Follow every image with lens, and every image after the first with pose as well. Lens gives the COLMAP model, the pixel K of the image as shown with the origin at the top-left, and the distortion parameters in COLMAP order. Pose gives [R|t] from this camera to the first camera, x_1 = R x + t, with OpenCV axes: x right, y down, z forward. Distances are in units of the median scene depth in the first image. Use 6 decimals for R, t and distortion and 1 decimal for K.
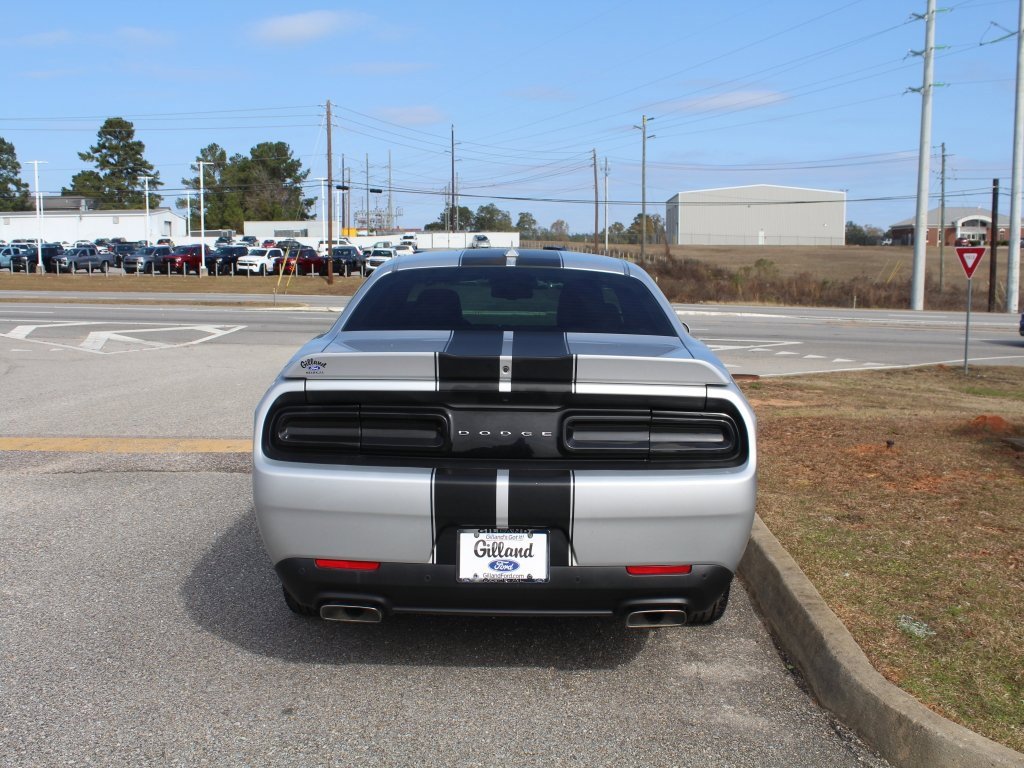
lens RADIAL K [[987.1, 0, 510.8], [0, 987.1, 390.7], [0, 0, 1]] dist [-0.074369, 0.000000]
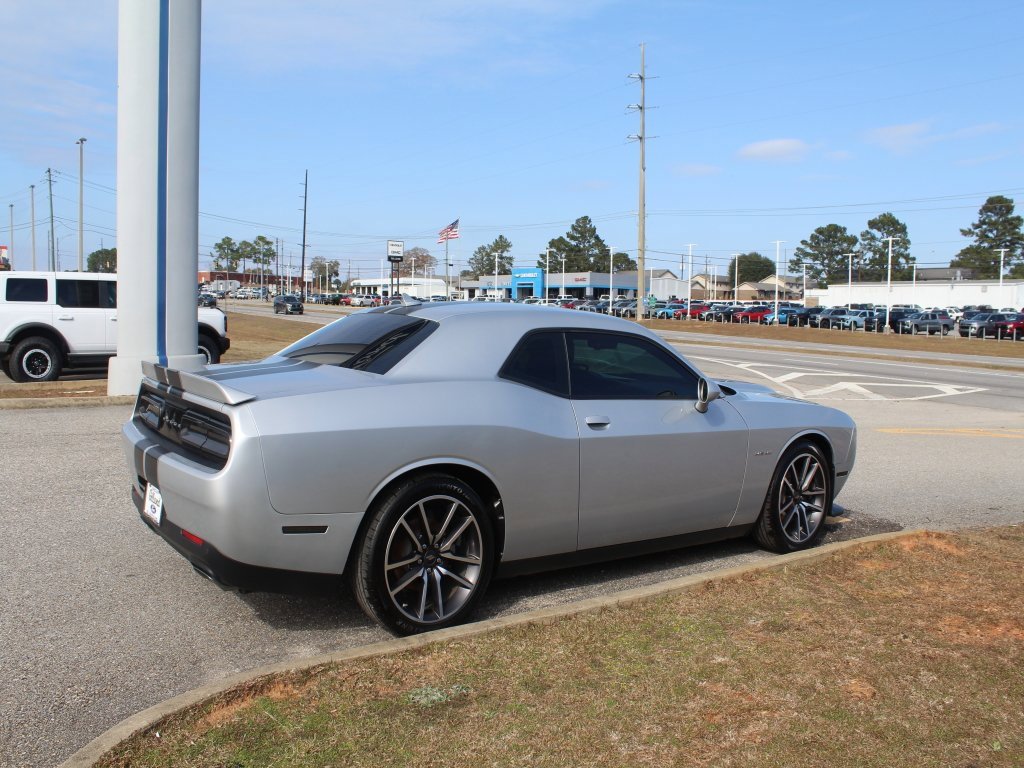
lens RADIAL K [[875.8, 0, 518.3], [0, 875.8, 391.4], [0, 0, 1]] dist [-0.146849, 0.104367]
pose [[0.606032, 0.085045, -0.790881, 0.065251], [-0.127926, 0.991746, 0.008618, -0.003905], [0.785086, 0.095952, 0.611909, 0.030888]]
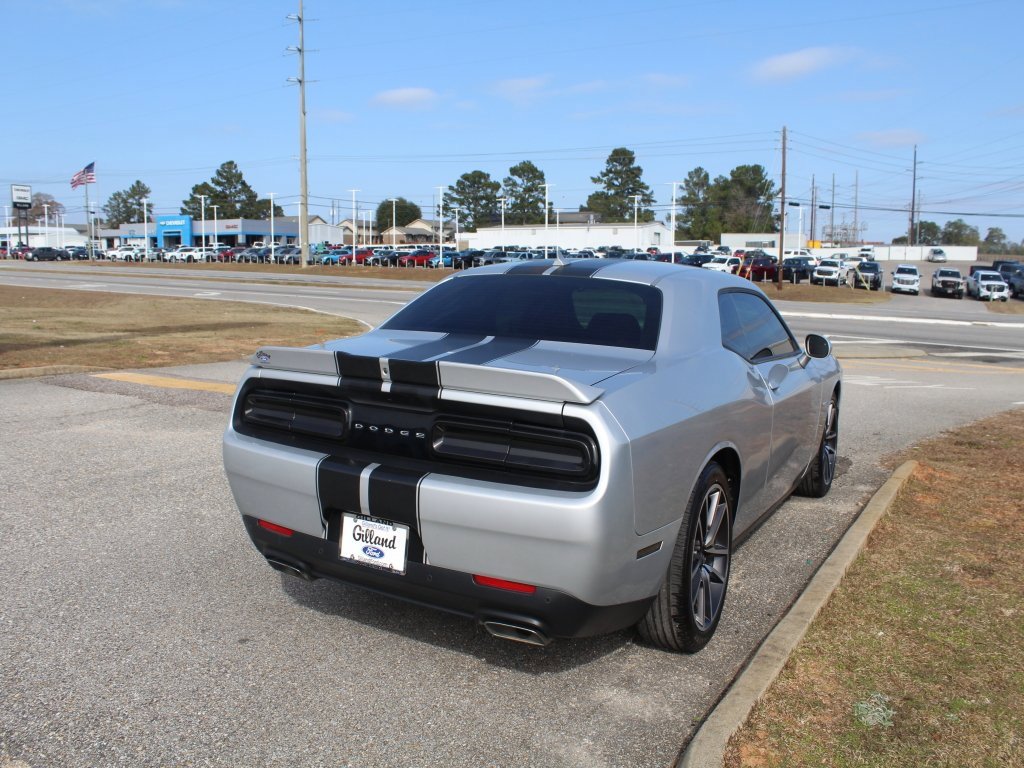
lens RADIAL K [[862.8, 0, 515.1], [0, 862.8, 373.7], [0, 0, 1]] dist [-0.161426, 0.124402]
pose [[0.872211, 0.071226, -0.483916, 0.027877], [-0.075011, 0.997116, 0.011562, -0.001949], [0.483344, 0.026215, 0.875038, 0.012416]]
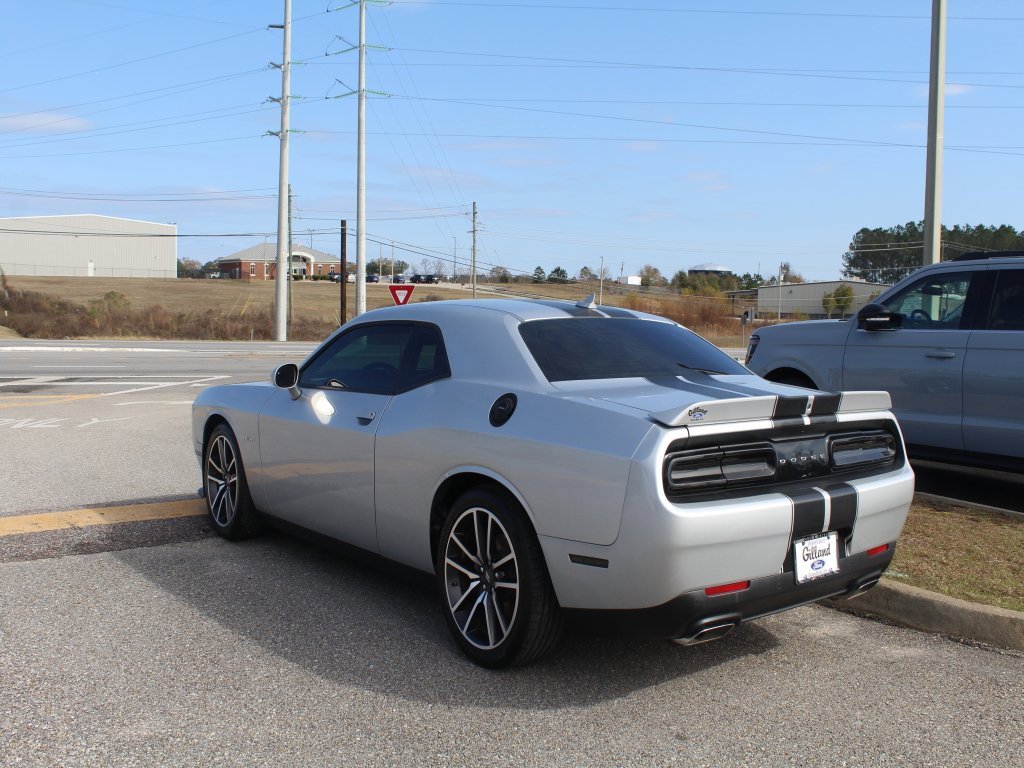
lens RADIAL K [[987.1, 0, 515.0], [0, 987.1, 378.4], [0, 0, 1]] dist [-0.074369, 0.000000]
pose [[0.779977, -0.039510, 0.624559, -0.052161], [0.067504, 0.997494, -0.021201, -0.002728], [-0.622156, 0.058697, 0.780690, 0.013038]]
